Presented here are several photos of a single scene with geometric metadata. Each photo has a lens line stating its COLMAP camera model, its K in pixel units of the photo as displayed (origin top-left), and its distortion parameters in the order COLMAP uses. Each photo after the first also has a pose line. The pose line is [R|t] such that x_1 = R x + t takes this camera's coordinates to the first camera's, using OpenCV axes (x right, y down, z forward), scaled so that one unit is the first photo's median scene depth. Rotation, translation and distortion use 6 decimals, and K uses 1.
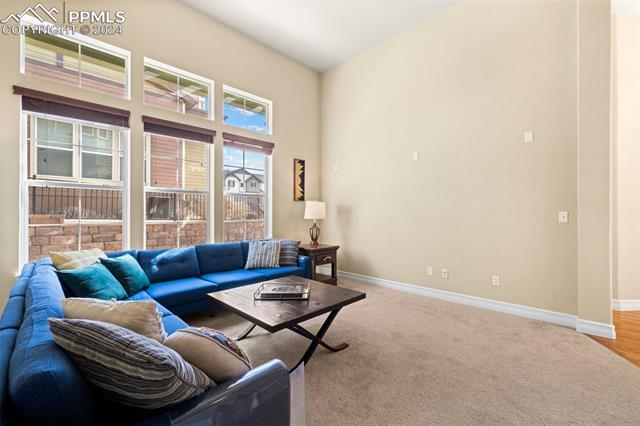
lens RADIAL K [[273.6, 0, 317.1], [0, 273.6, 212.8], [0, 0, 1]] dist [-0.001703, 0.000126]
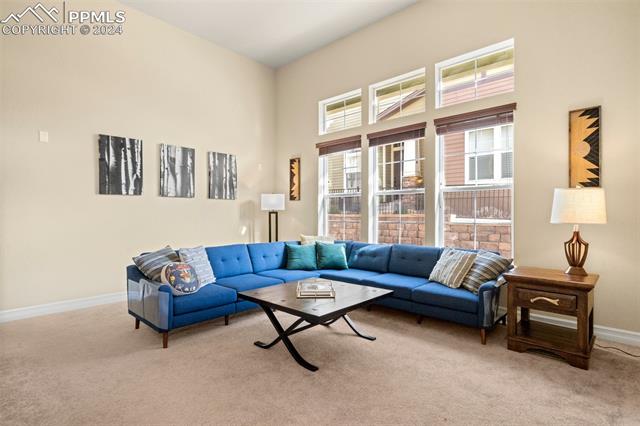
lens RADIAL K [[316.2, 0, 317.5], [0, 316.2, 215.4], [0, 0, 1]] dist [0.000480, -0.000098]
pose [[0.049915, 0.003431, -0.998748, 0.518123], [0.006347, 0.999973, 0.003752, 0.003062], [0.998733, -0.006526, 0.049892, 0.463853]]
